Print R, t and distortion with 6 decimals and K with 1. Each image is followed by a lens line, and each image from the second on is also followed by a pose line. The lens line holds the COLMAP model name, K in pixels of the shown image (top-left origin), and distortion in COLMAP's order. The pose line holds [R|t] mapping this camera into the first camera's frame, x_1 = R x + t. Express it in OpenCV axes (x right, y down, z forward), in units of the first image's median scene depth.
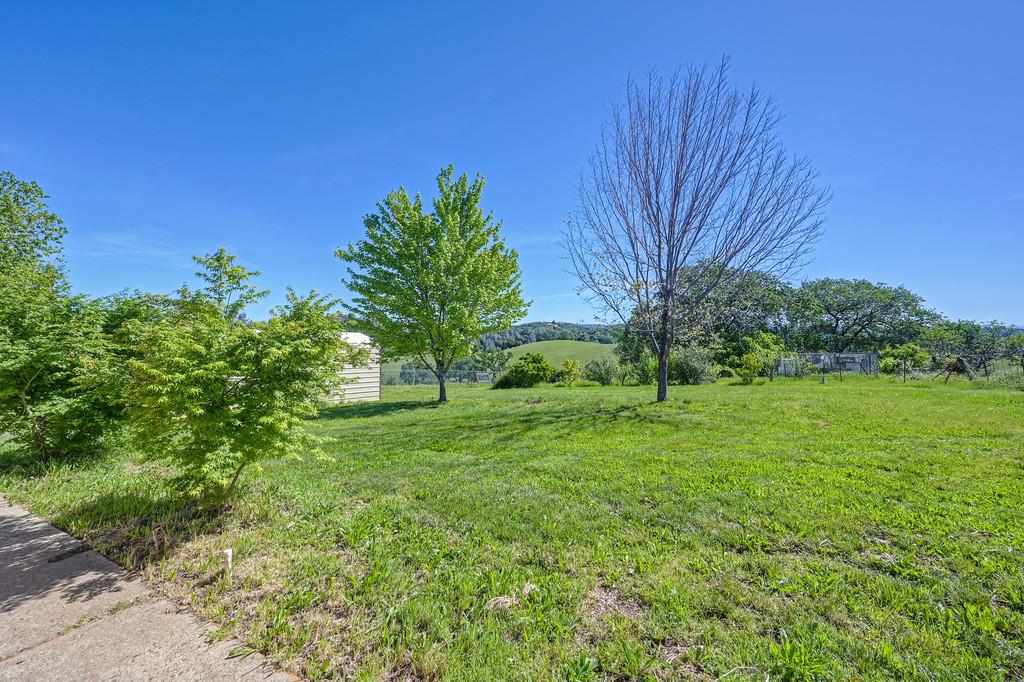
lens RADIAL K [[404.8, 0, 516.5], [0, 404.8, 343.1], [0, 0, 1]] dist [-0.000331, 0.000118]
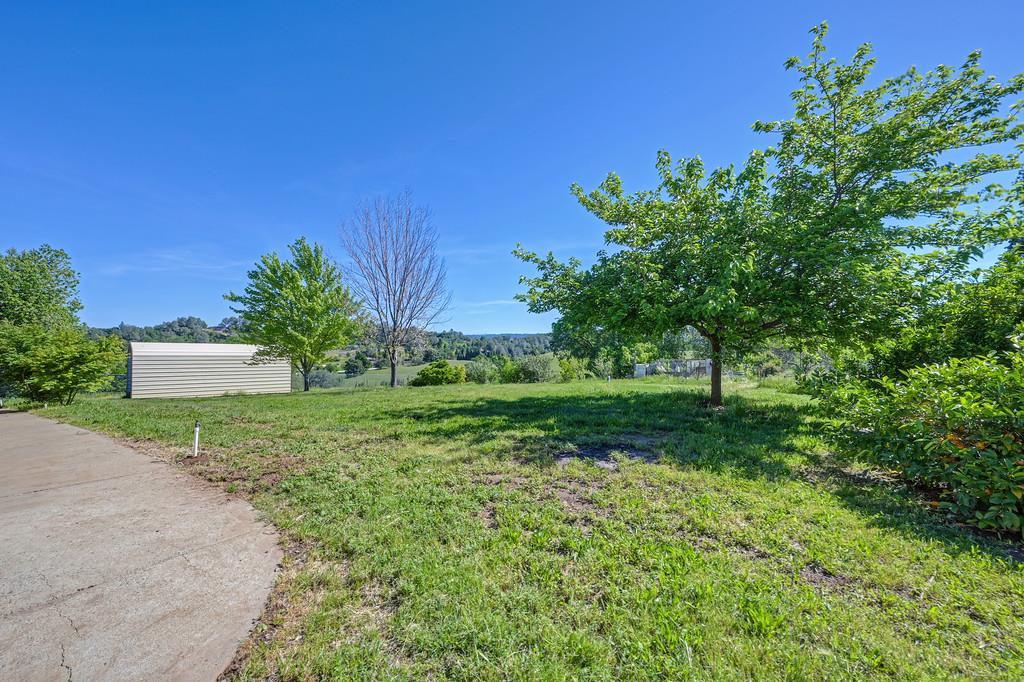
lens RADIAL K [[404.8, 0, 518.5], [0, 404.8, 344.3], [0, 0, 1]] dist [-0.000331, 0.000118]
pose [[0.997243, -0.003428, -0.074120, 0.352200], [0.002131, 0.999843, -0.017572, -0.000631], [0.074169, 0.017365, 0.997094, -0.217899]]
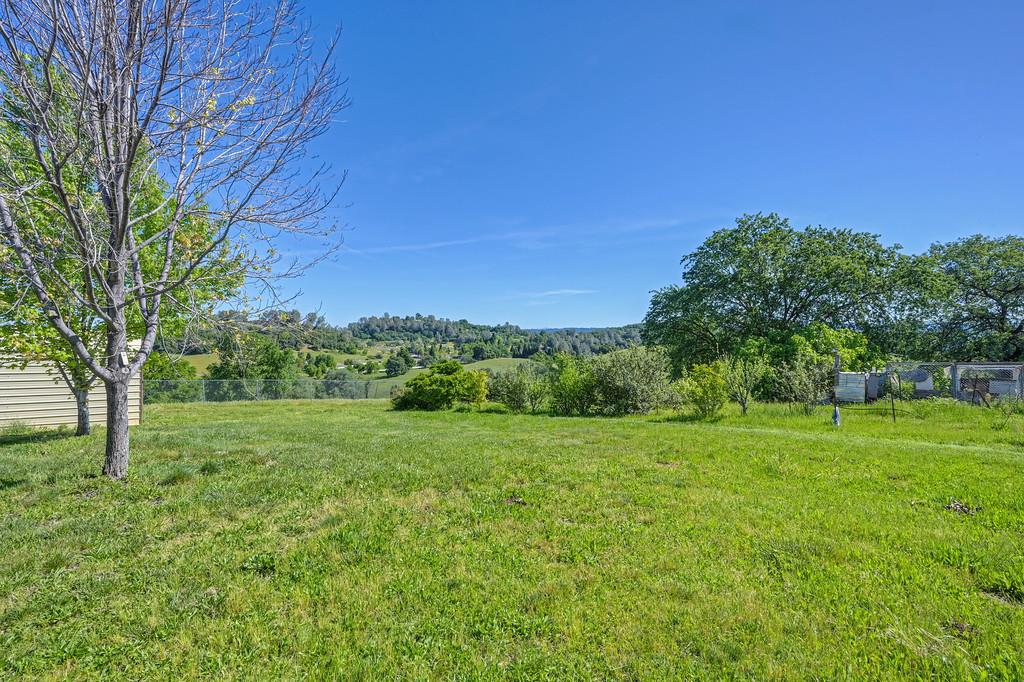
lens RADIAL K [[470.1, 0, 507.3], [0, 470.1, 340.2], [0, 0, 1]] dist [-0.002909, -0.000087]
pose [[0.971984, -0.002515, -0.235033, 0.312502], [-0.001535, 0.999853, -0.017048, 0.004315], [0.235041, 0.016932, 0.971838, 0.204994]]
